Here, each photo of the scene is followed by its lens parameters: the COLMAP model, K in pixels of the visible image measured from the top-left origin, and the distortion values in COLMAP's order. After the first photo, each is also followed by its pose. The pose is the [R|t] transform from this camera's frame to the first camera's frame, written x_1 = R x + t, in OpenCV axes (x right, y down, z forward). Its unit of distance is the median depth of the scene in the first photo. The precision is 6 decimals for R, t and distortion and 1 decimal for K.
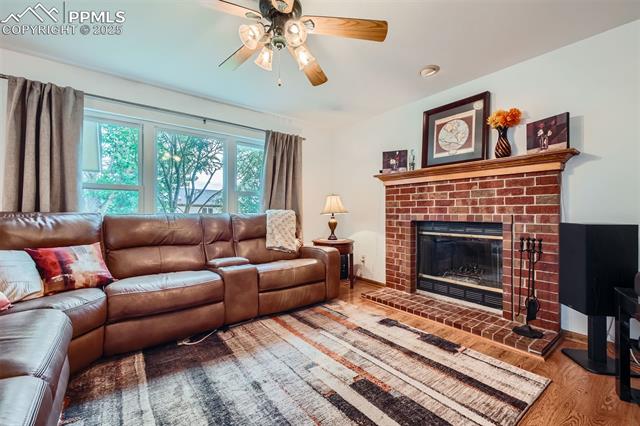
lens RADIAL K [[267.4, 0, 319.6], [0, 267.4, 211.7], [0, 0, 1]] dist [-0.002134, -0.000974]
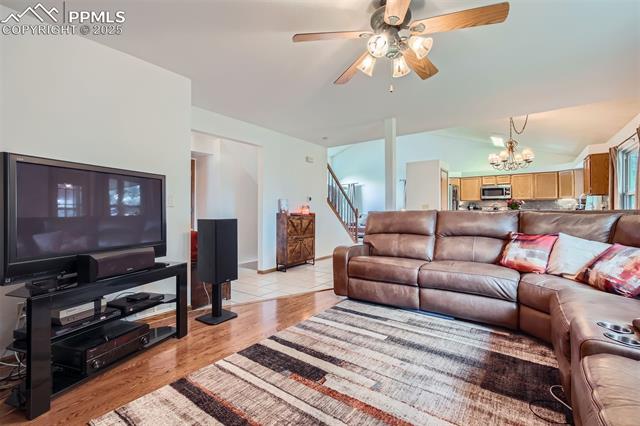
lens RADIAL K [[284.6, 0, 318.8], [0, 284.6, 211.3], [0, 0, 1]] dist [0.001341, 0.000084]
pose [[-0.961613, 0.003471, -0.274386, 0.458868], [0.003845, 0.999992, -0.000825, 0.006363], [0.274381, -0.001848, -0.961619, 2.092119]]
